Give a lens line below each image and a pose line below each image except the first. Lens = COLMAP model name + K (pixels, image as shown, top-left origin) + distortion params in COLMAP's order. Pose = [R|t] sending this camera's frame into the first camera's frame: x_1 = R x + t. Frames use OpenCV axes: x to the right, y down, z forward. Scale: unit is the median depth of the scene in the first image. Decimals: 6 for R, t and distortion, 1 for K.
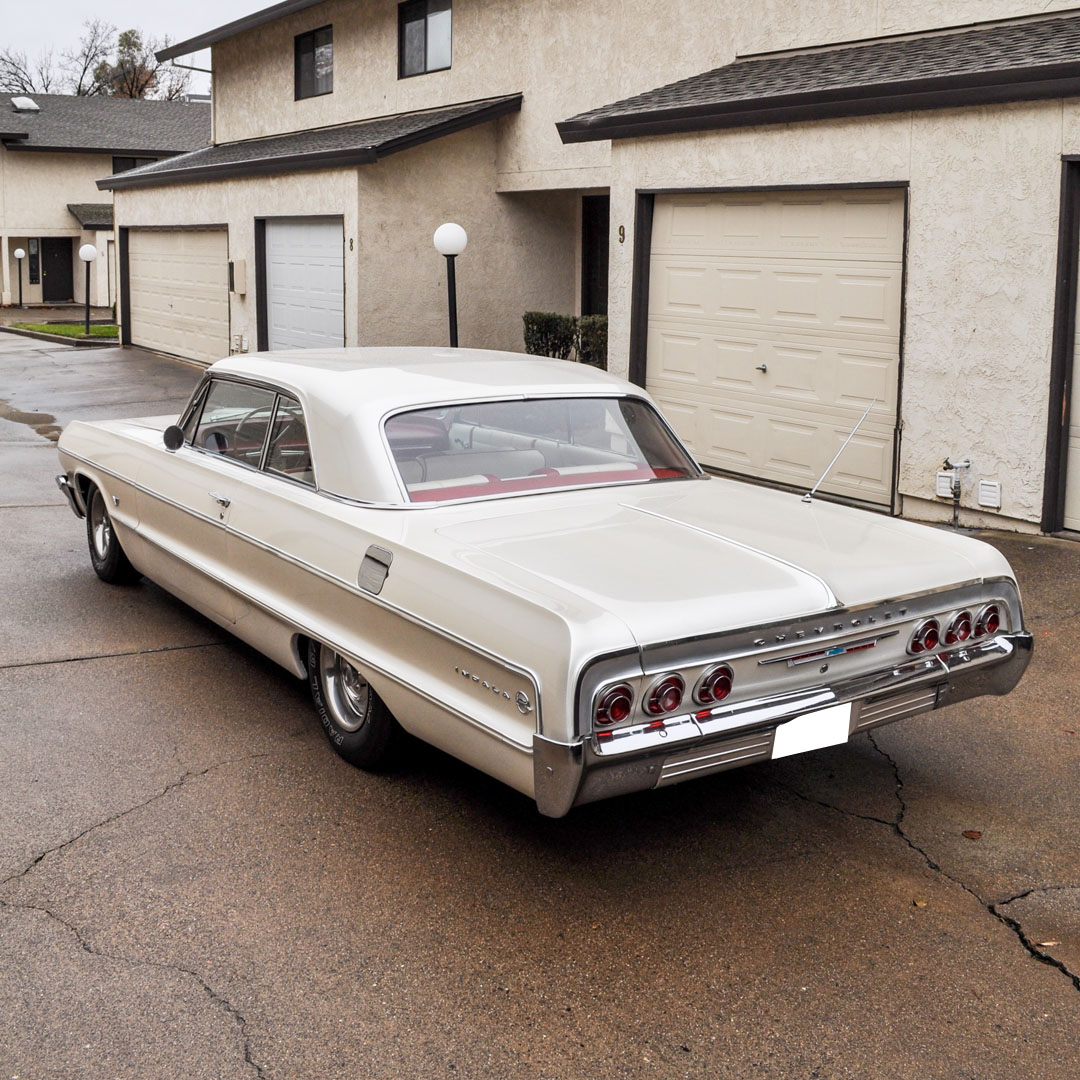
lens RADIAL K [[1474.8, 0, 540.0], [0, 1474.8, 540.0], [0, 0, 1]] dist [0.011009, 0.011262]
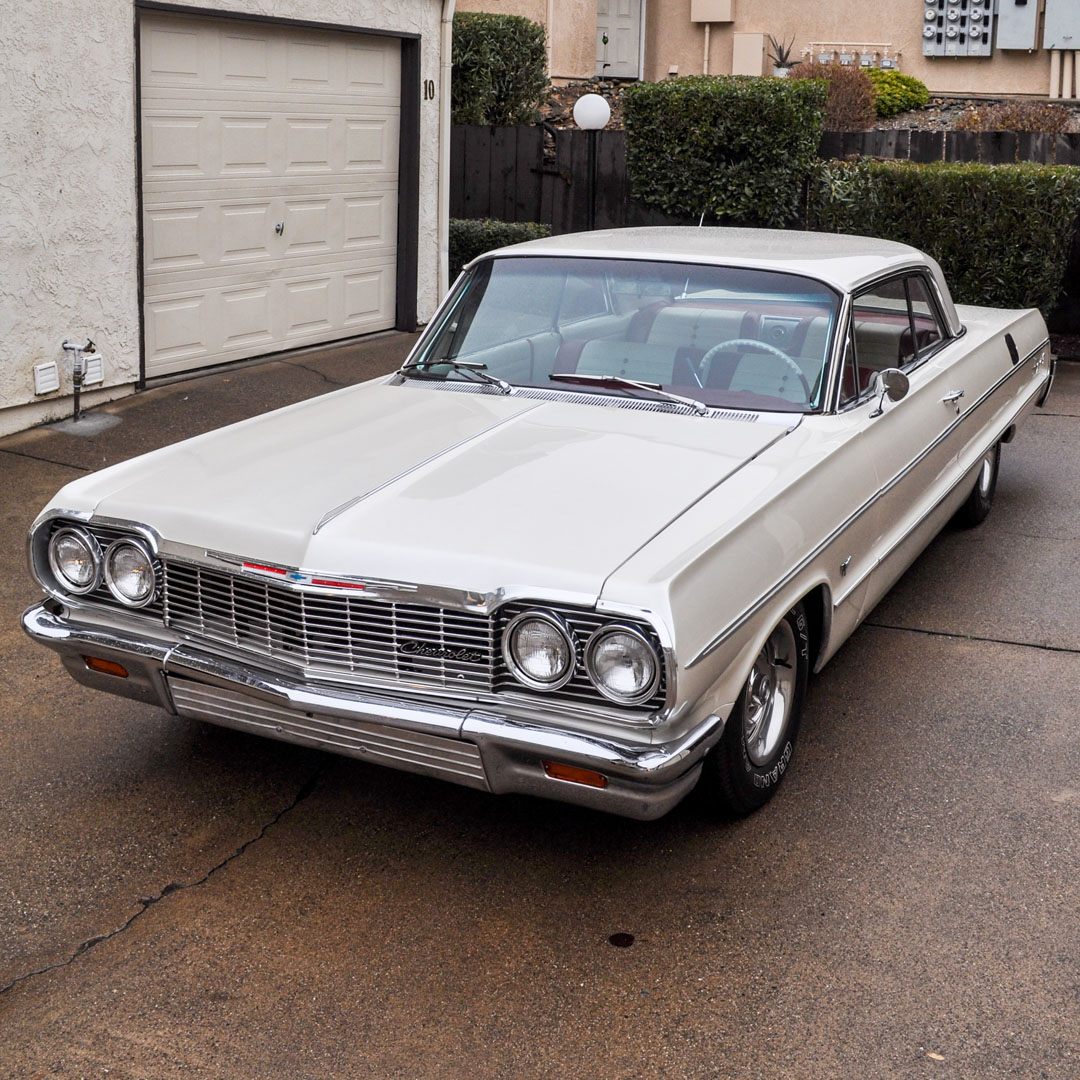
lens RADIAL K [[1474.8, 0, 540.0], [0, 1474.8, 540.0], [0, 0, 1]] dist [0.011009, 0.011262]
pose [[-0.507514, -0.228925, 0.830676, -0.634643], [0.183552, 0.913208, 0.363814, -0.221149], [-0.841866, 0.337113, -0.421446, 1.207116]]
